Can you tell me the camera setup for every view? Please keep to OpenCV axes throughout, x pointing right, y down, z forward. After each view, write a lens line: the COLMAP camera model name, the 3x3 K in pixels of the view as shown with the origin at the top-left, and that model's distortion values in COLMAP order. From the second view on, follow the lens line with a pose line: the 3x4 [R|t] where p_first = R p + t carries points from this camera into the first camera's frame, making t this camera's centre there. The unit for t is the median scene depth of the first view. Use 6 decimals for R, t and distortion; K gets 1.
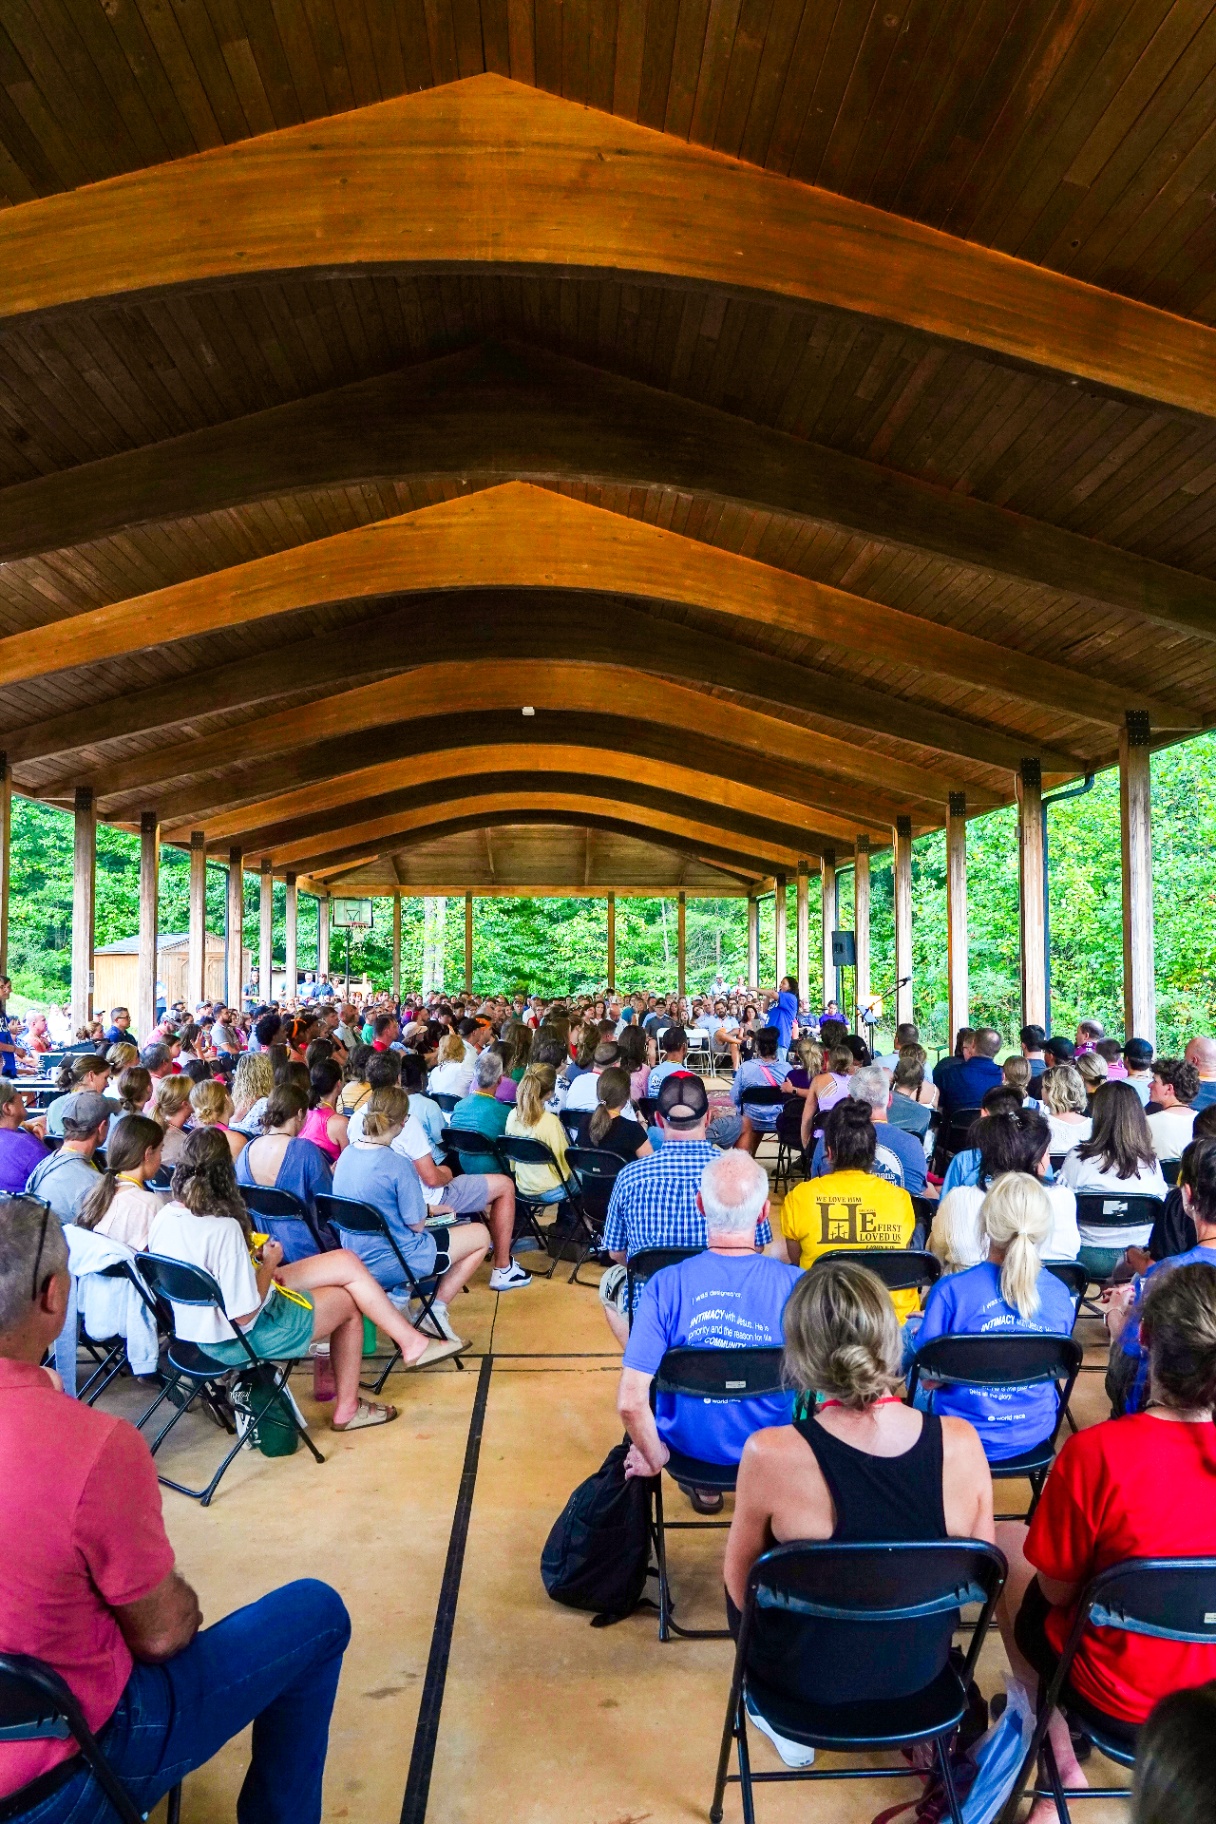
lens RADIAL K [[1291.6, 0, 608.0], [0, 1291.6, 912.0], [0, 0, 1]] dist [0.062955, 0.000529]
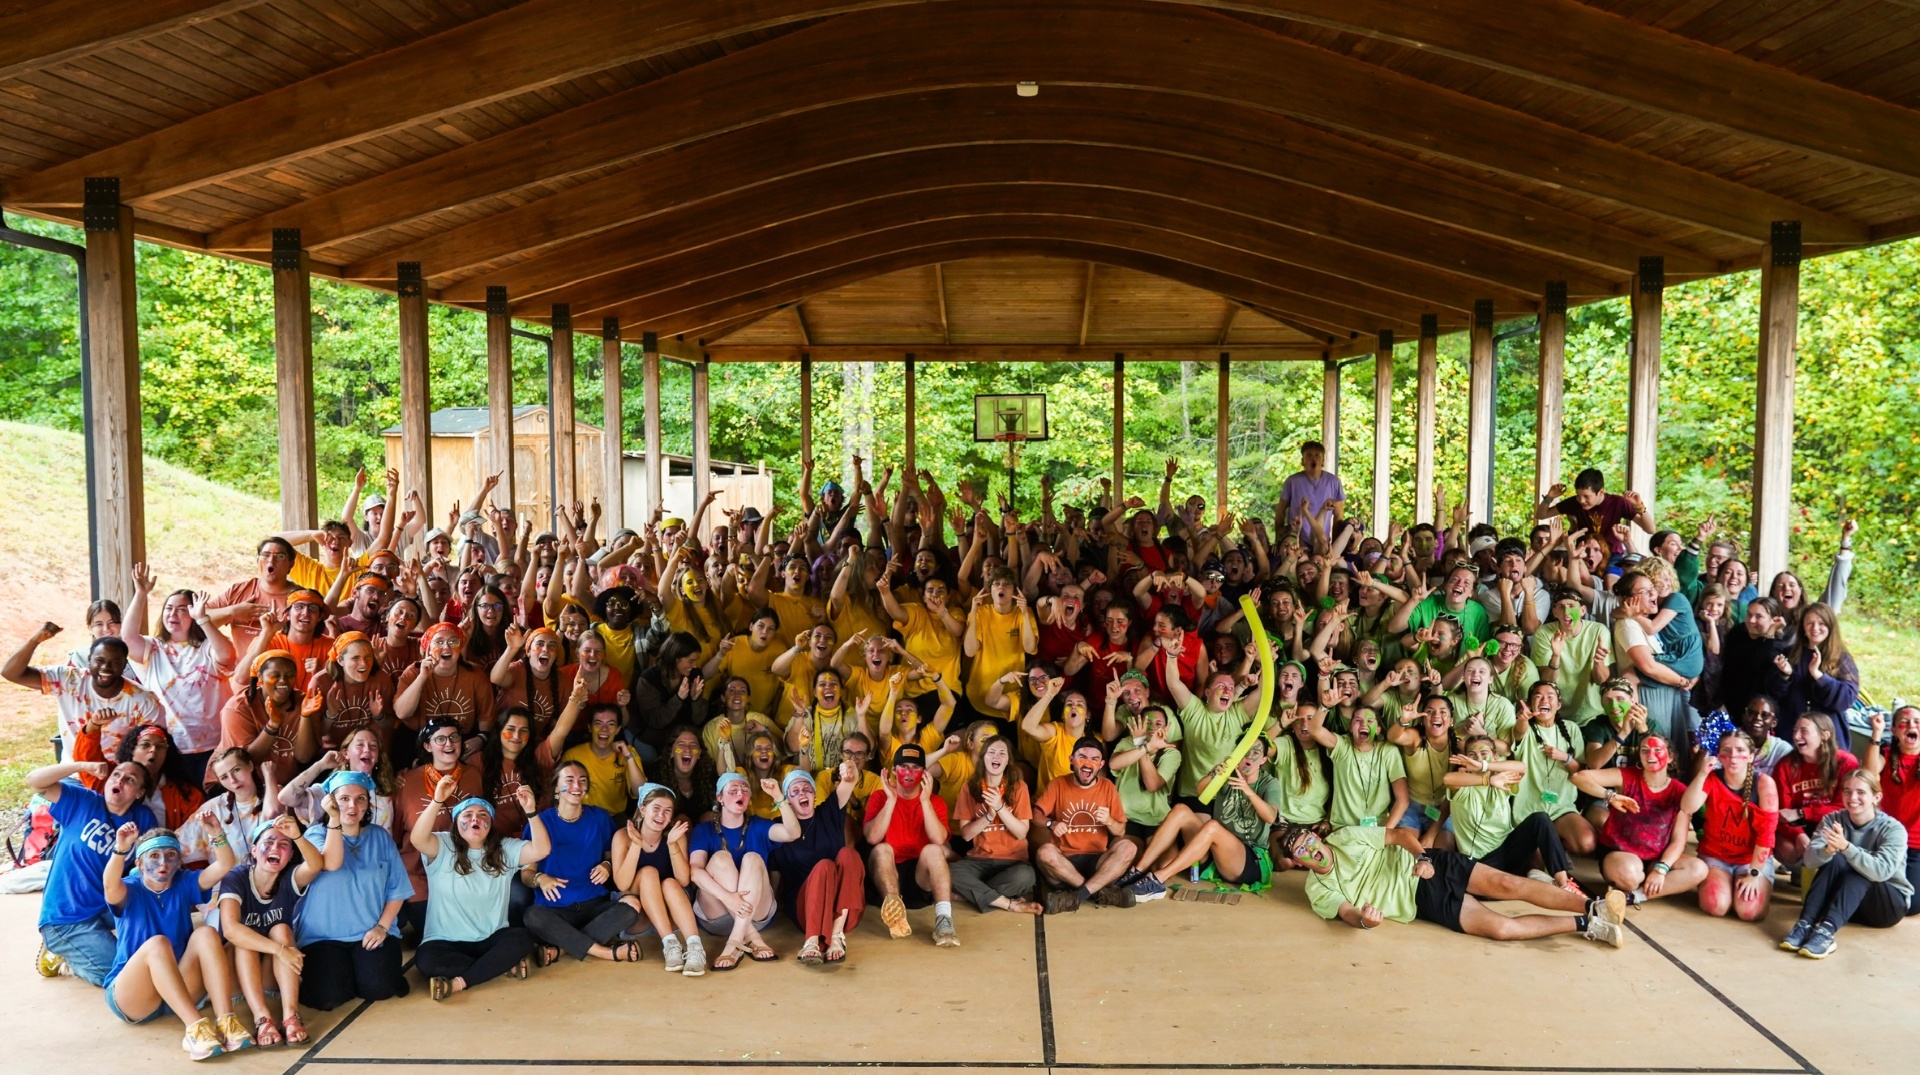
lens RADIAL K [[1658.2, 0, 960.0], [0, 1658.2, 537.5], [0, 0, 1]] dist [0.057431, -0.000844]
pose [[0.997666, 0.004735, -0.068125, -0.020561], [0.003295, 0.993094, 0.117276, -0.022345], [0.068210, -0.117226, 0.990760, 0.122371]]
